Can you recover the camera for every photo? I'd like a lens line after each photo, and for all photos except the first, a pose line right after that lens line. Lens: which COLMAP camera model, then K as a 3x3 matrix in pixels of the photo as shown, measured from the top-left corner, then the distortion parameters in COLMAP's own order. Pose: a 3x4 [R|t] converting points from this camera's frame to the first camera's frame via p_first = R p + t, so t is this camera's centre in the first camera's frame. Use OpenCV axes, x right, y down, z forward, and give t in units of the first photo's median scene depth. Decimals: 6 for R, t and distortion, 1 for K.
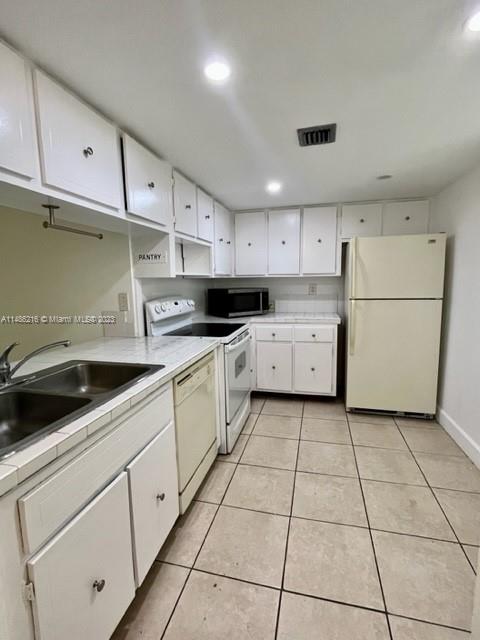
lens RADIAL K [[302.0, 0, 242.1], [0, 302.0, 319.7], [0, 0, 1]] dist [-0.000187, 0.000617]
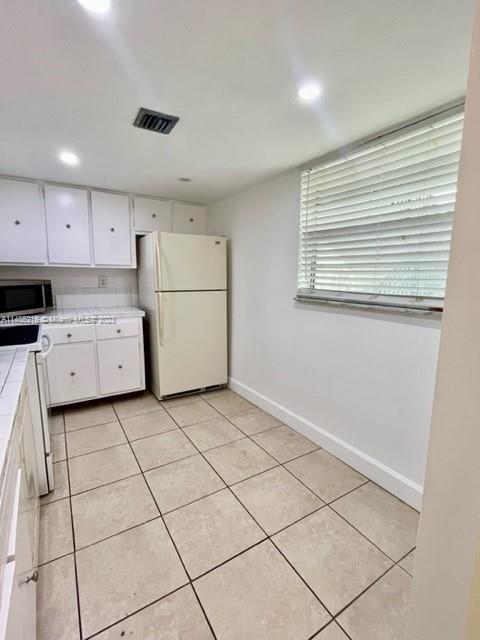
lens RADIAL K [[302.0, 0, 242.1], [0, 302.0, 319.7], [0, 0, 1]] dist [-0.000187, 0.000617]
pose [[0.695681, -0.080994, 0.713771, -0.176489], [0.068876, 0.996566, 0.045953, 0.000413], [-0.715042, 0.017194, 0.698870, 0.076453]]
